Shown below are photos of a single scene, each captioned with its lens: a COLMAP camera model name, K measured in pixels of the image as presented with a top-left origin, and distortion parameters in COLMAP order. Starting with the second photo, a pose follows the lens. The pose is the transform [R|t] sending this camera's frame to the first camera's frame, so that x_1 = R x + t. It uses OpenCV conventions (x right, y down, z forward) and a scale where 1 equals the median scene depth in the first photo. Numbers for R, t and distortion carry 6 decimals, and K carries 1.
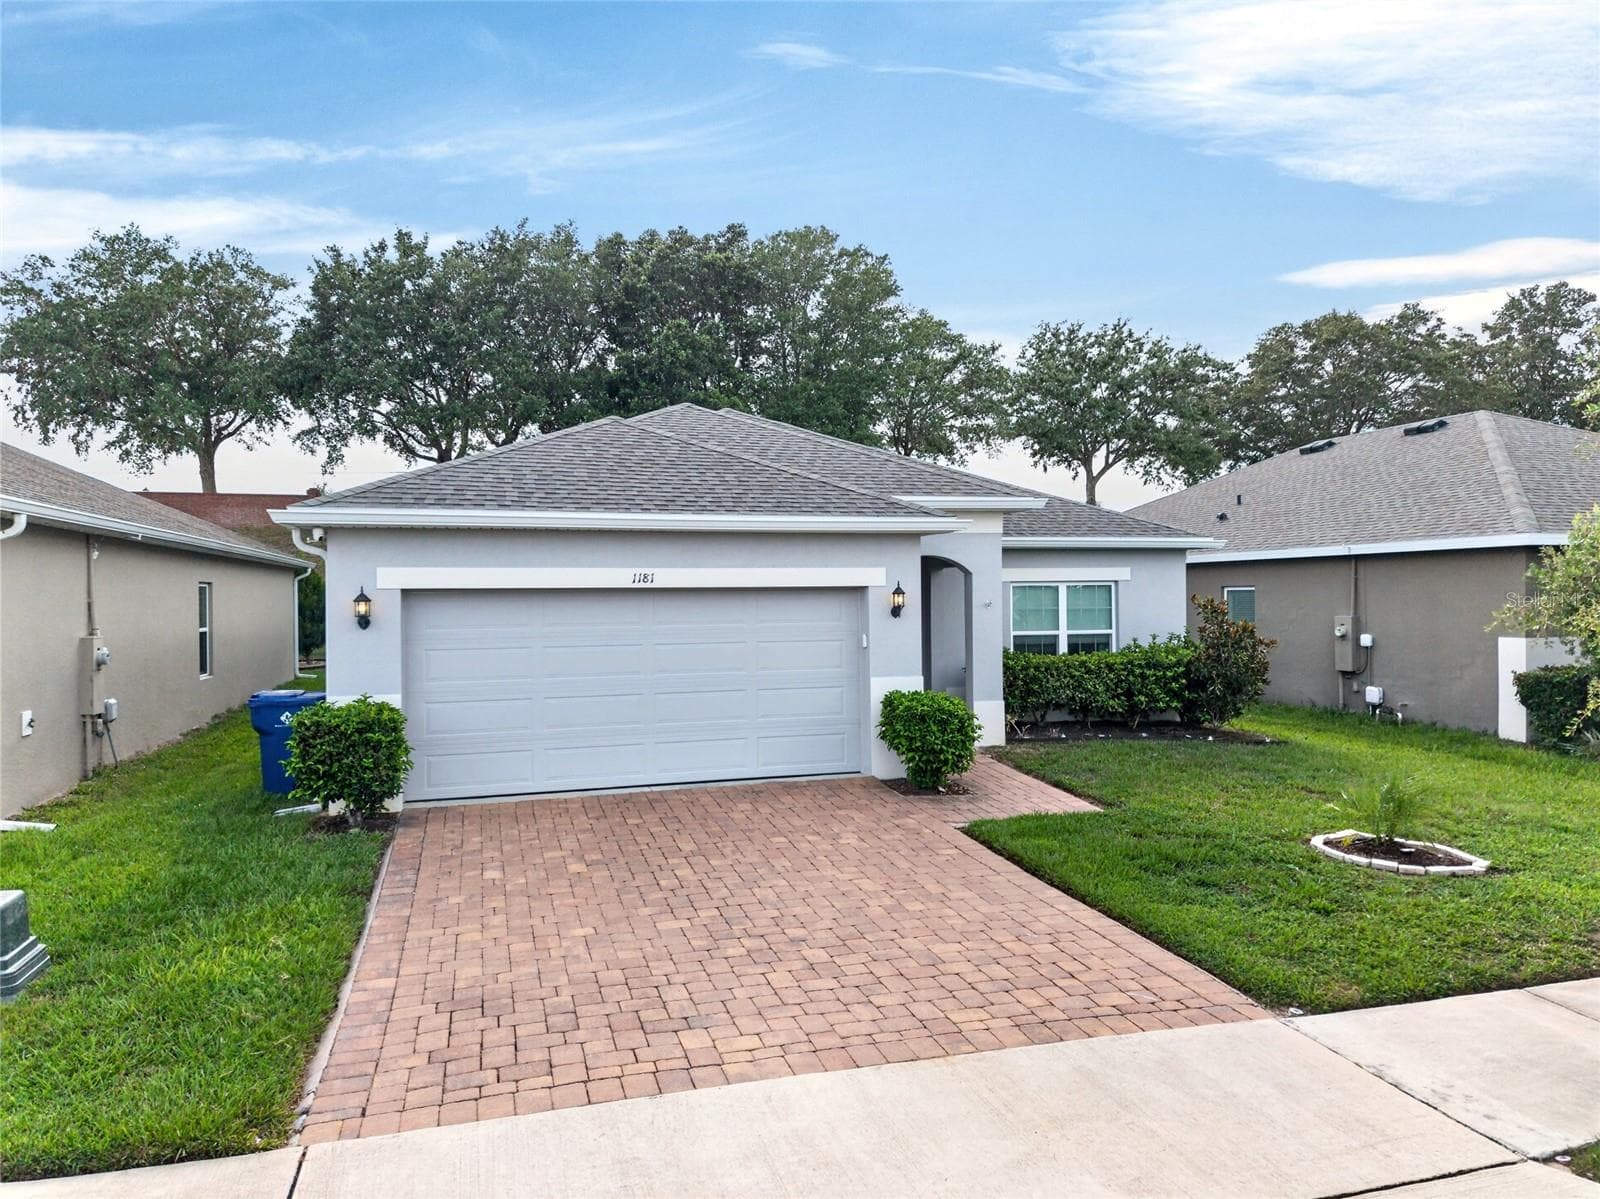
lens RADIAL K [[1070.5, 0, 800.0], [0, 1070.5, 599.5], [0, 0, 1]] dist [0.081542, -0.072600]
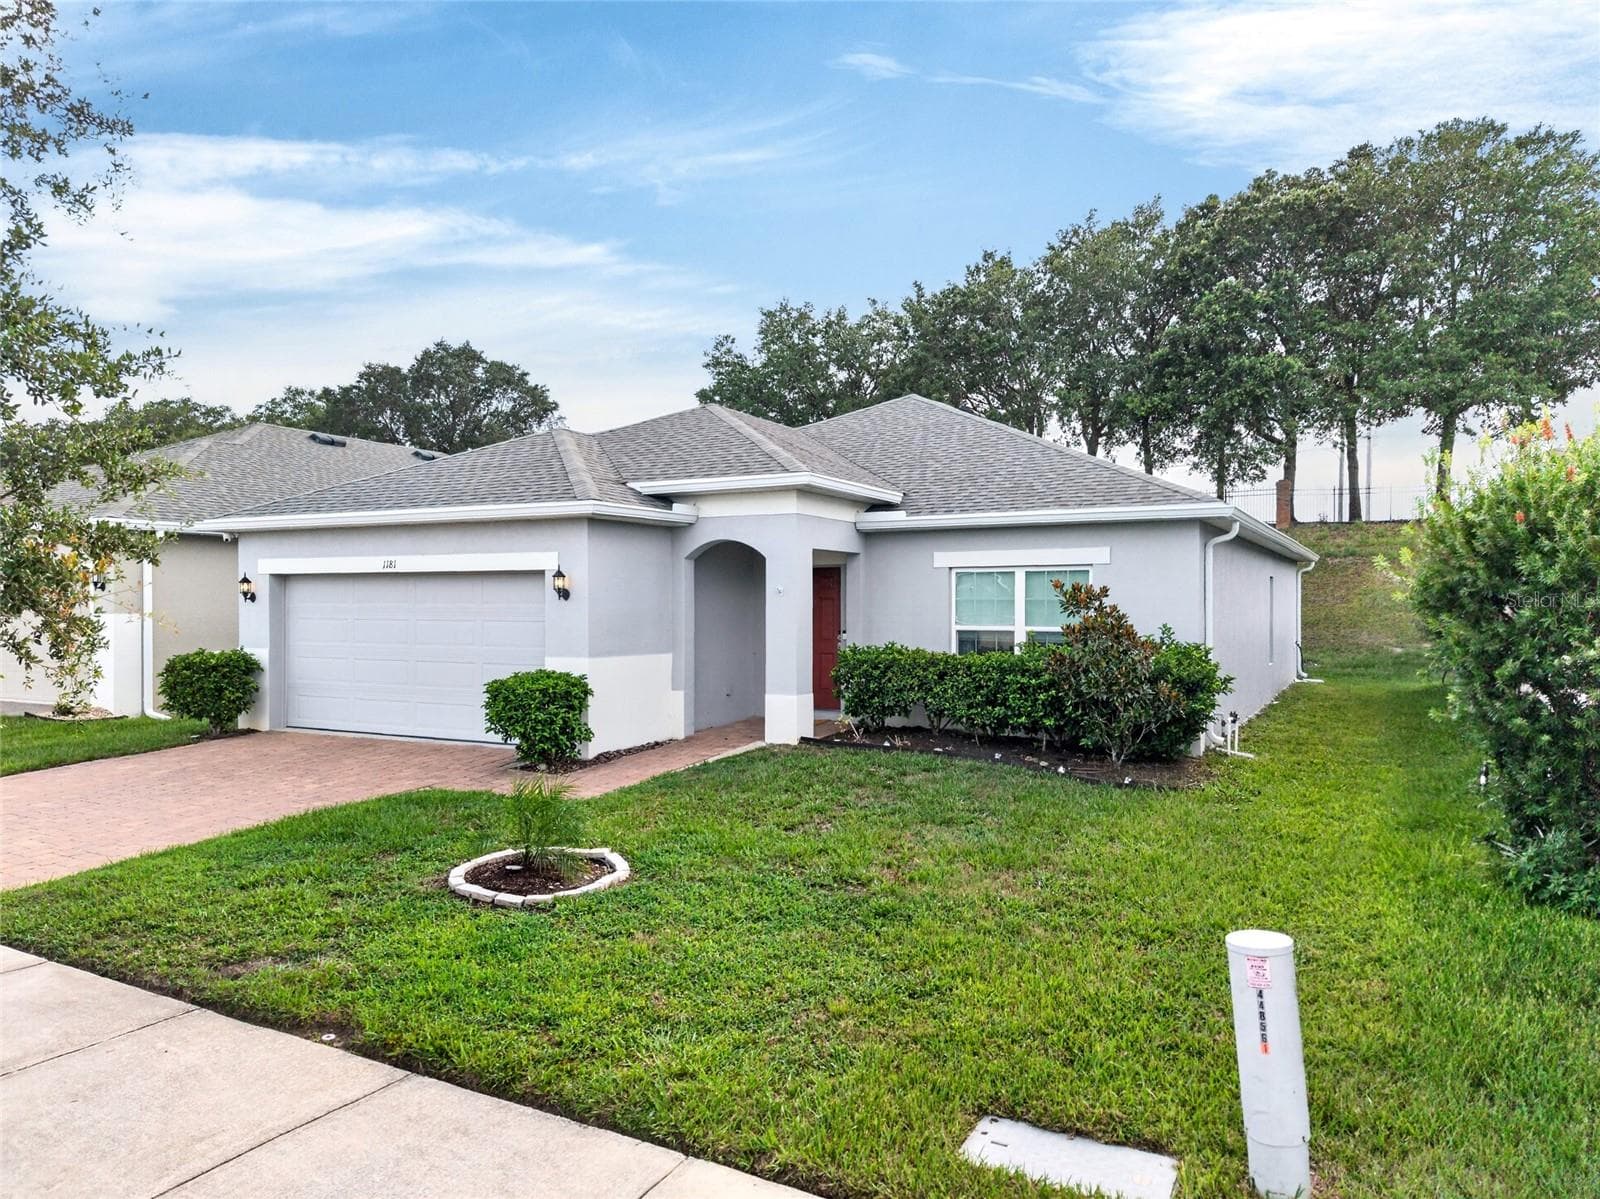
lens RADIAL K [[1070.5, 0, 800.0], [0, 1070.5, 599.5], [0, 0, 1]] dist [0.081542, -0.072600]
pose [[0.705248, 0.008776, -0.708907, 0.771313], [-0.008839, 0.999955, 0.003585, 0.008378], [0.708906, 0.003738, 0.705293, 0.332422]]
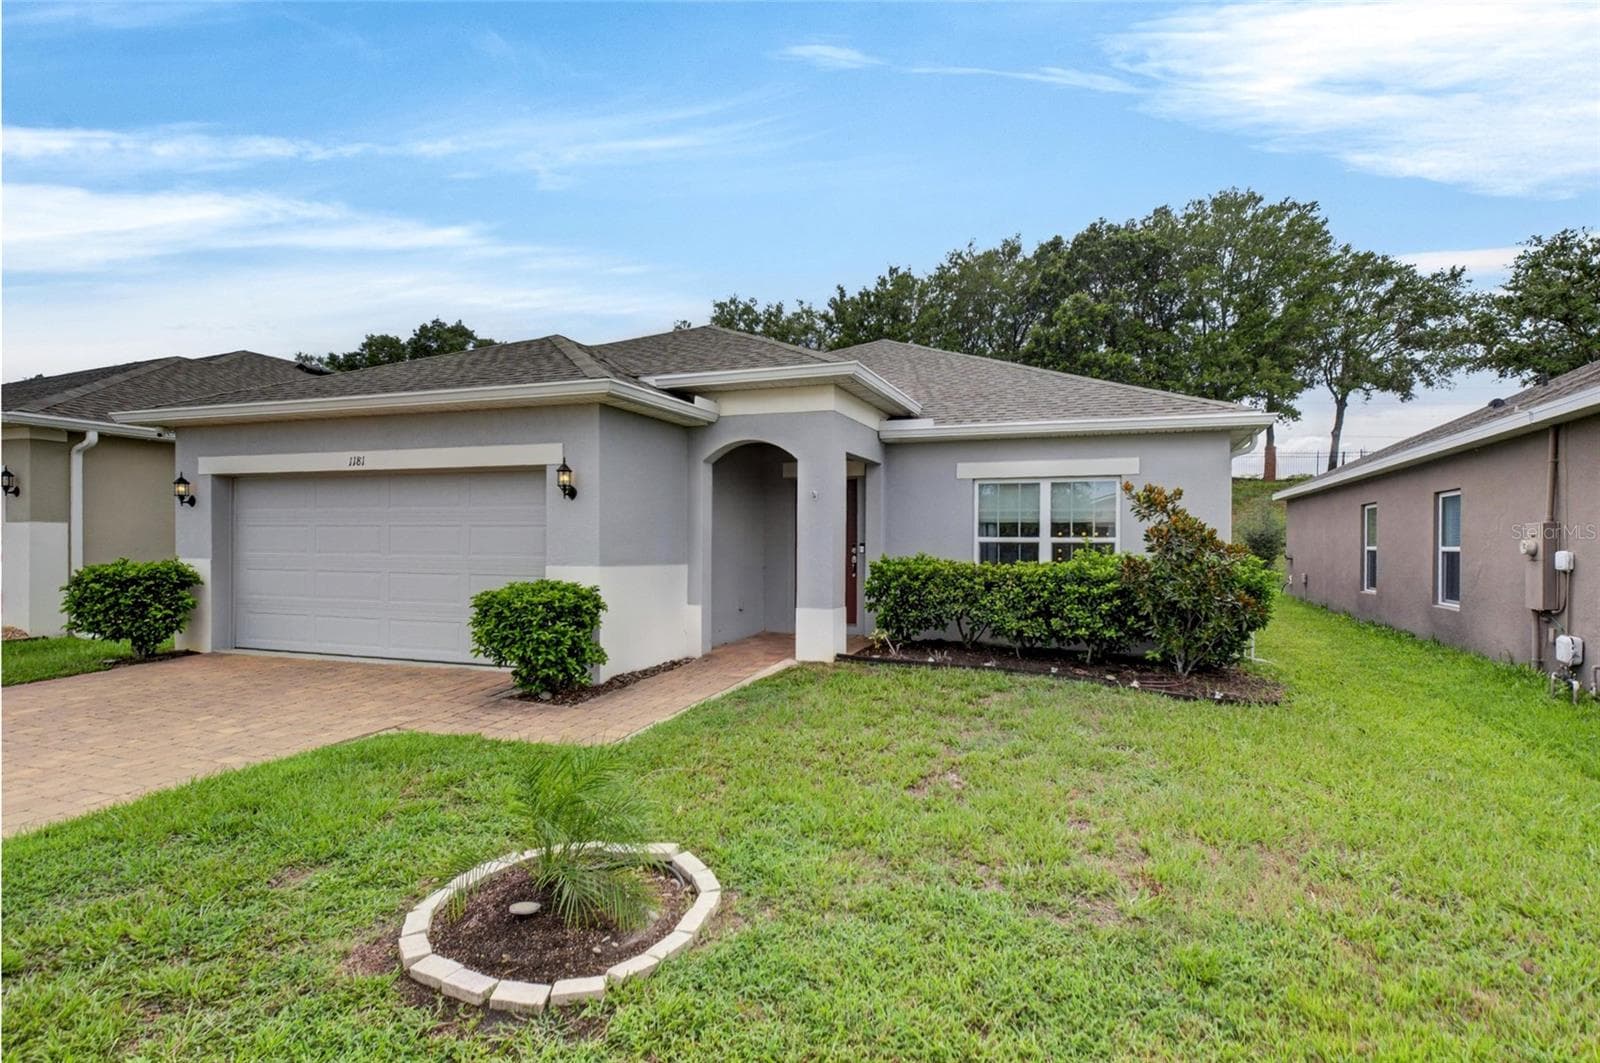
lens RADIAL K [[775.9, 0, 858.5], [0, 775.9, 549.9], [0, 0, 1]] dist [0.002208, -0.000745]
pose [[0.817745, 0.018830, -0.575273, 0.511894], [-0.015675, 0.999823, 0.010446, 0.037938], [0.575368, 0.000475, 0.817895, 0.475417]]
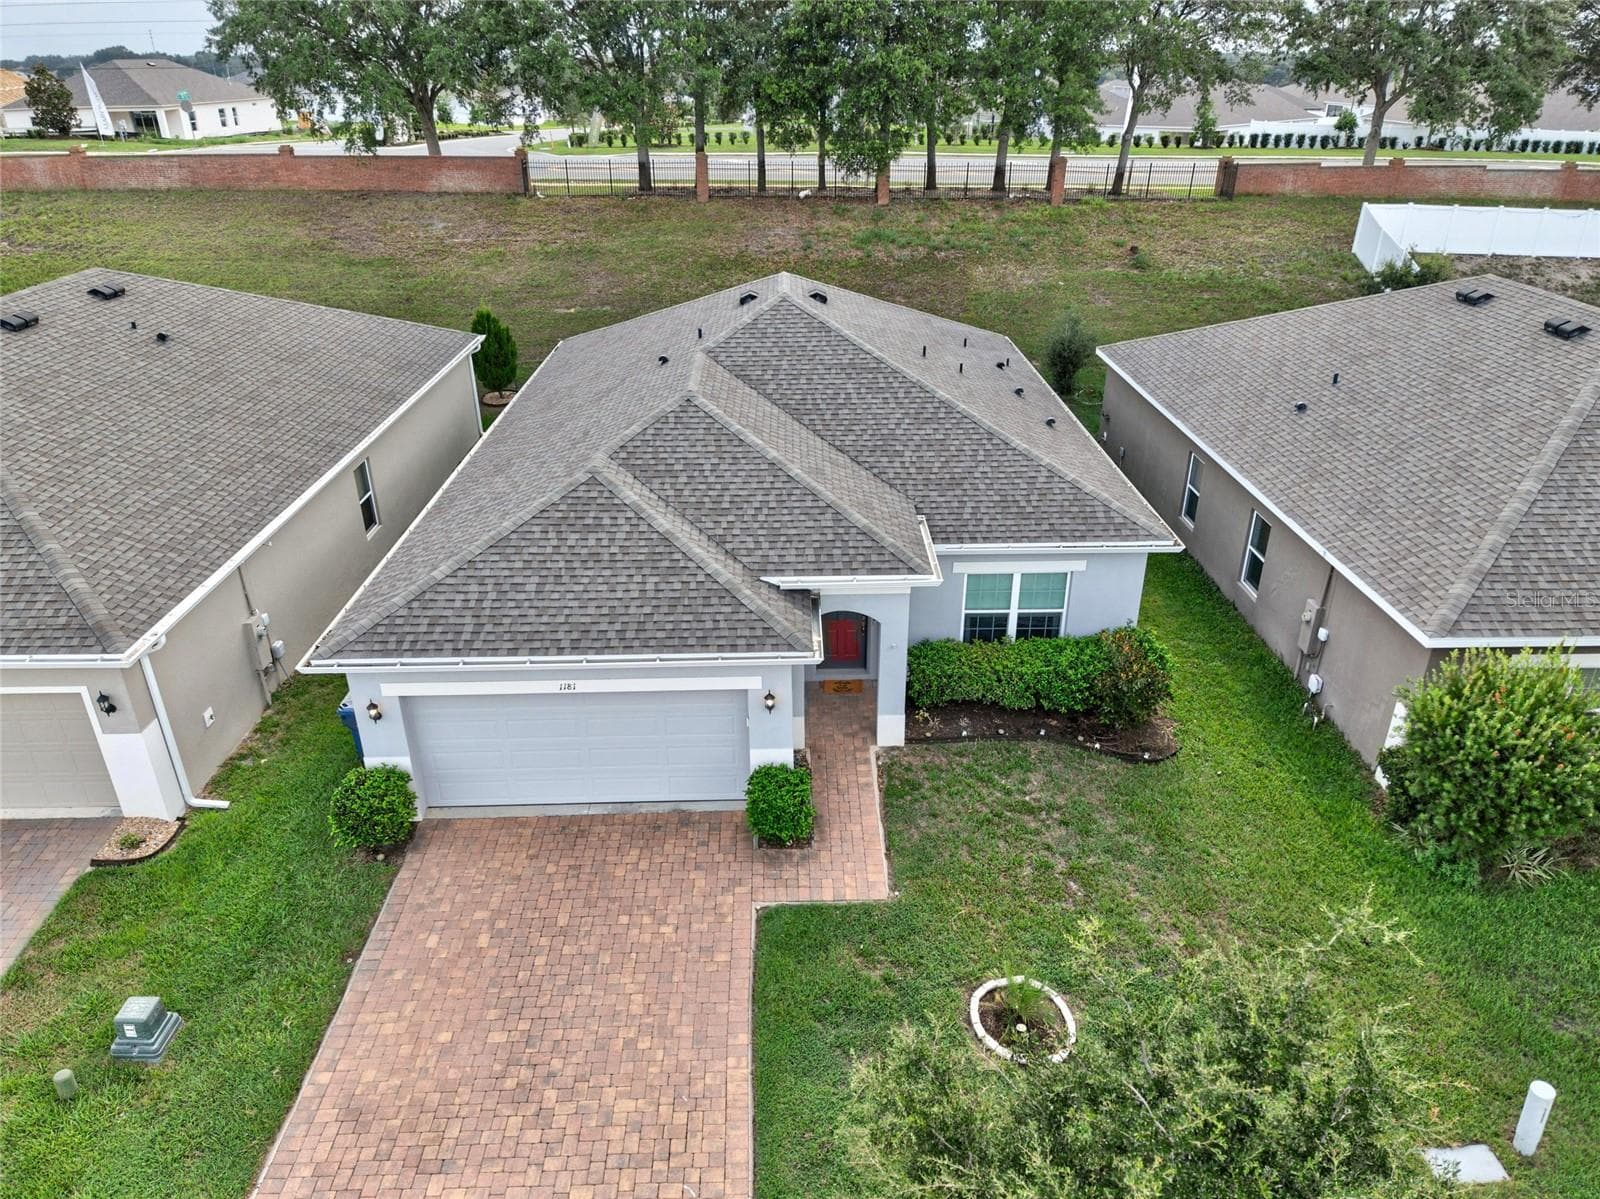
lens RADIAL K [[1070.5, 0, 800.0], [0, 1070.5, 599.5], [0, 0, 1]] dist [0.081542, -0.072600]
pose [[0.963766, 0.124816, -0.235744, 0.318857], [-0.007912, 0.896759, 0.442449, -0.521650], [0.266630, -0.424553, 0.865253, -0.032615]]
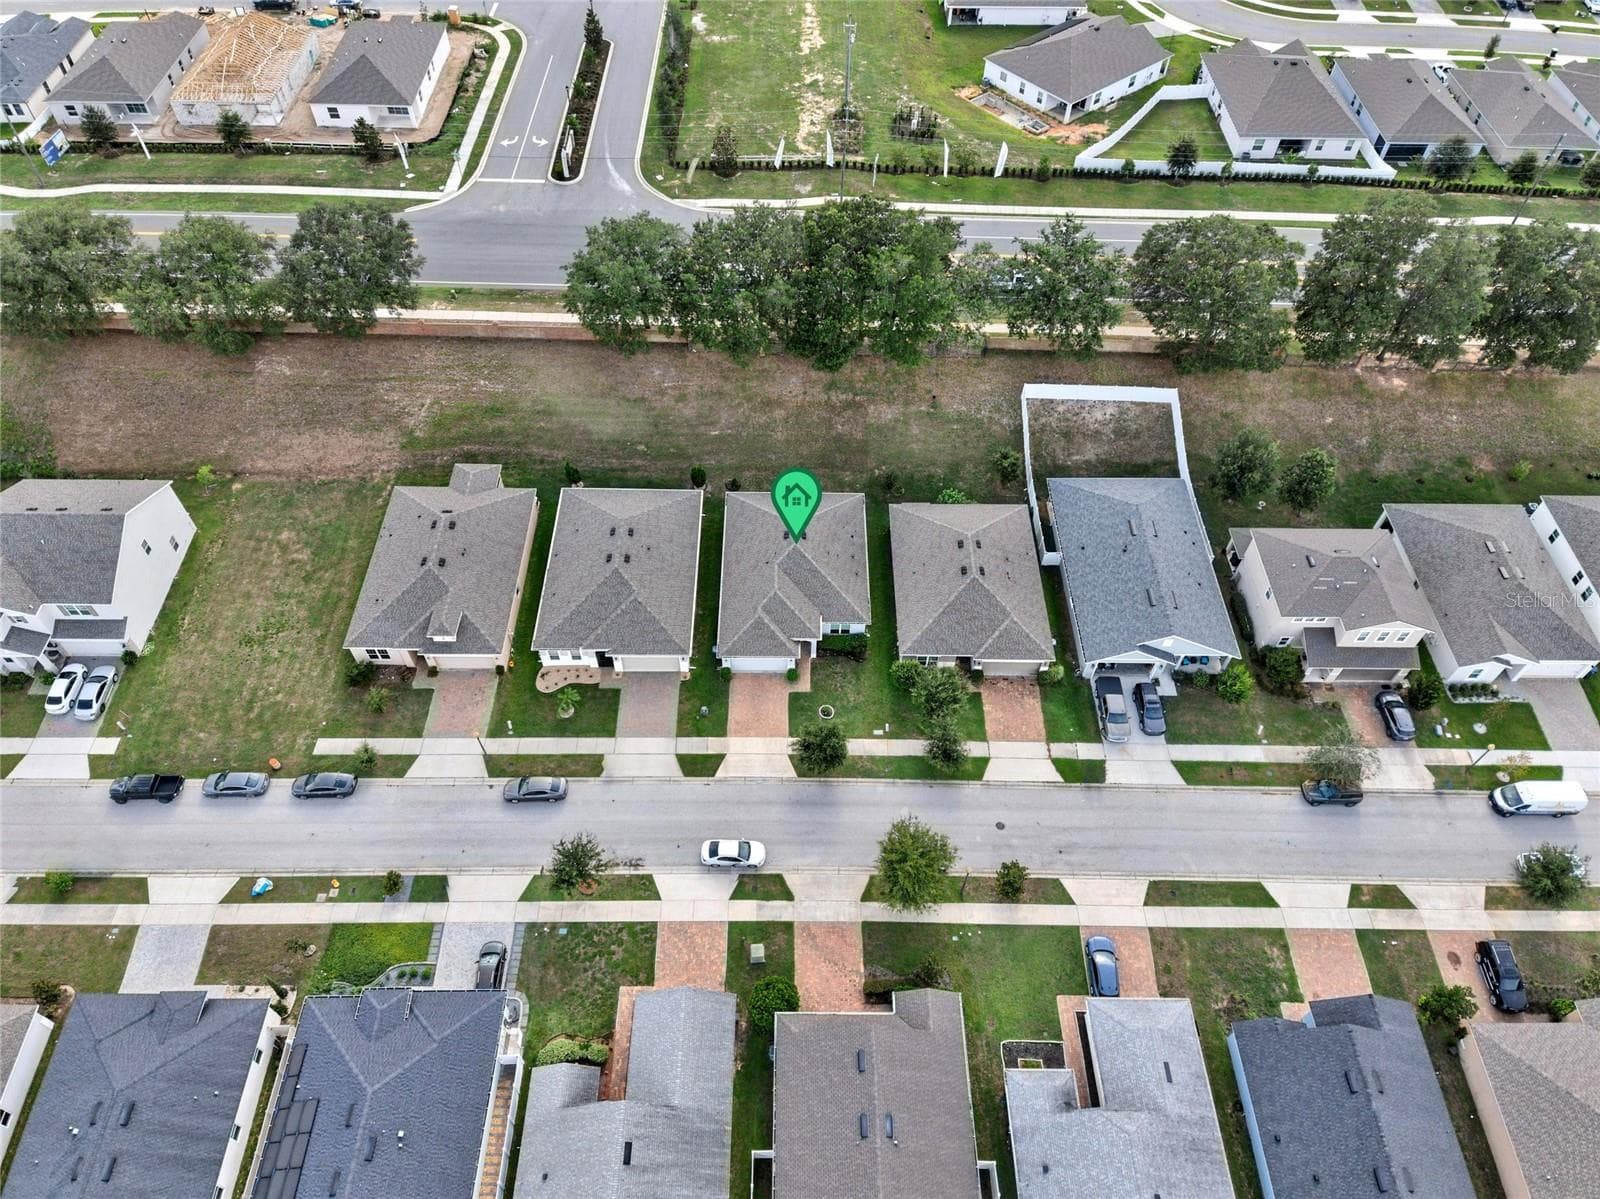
lens RADIAL K [[1065.2, 0, 800.0], [0, 1065.2, 599.5], [0, 0, 1]] dist [0.209889, -0.270021]
pose [[0.958660, 0.238482, -0.155232, 0.948469], [-0.027908, 0.621699, 0.782759, -4.808020], [0.283182, -0.746068, 0.602653, -2.497925]]
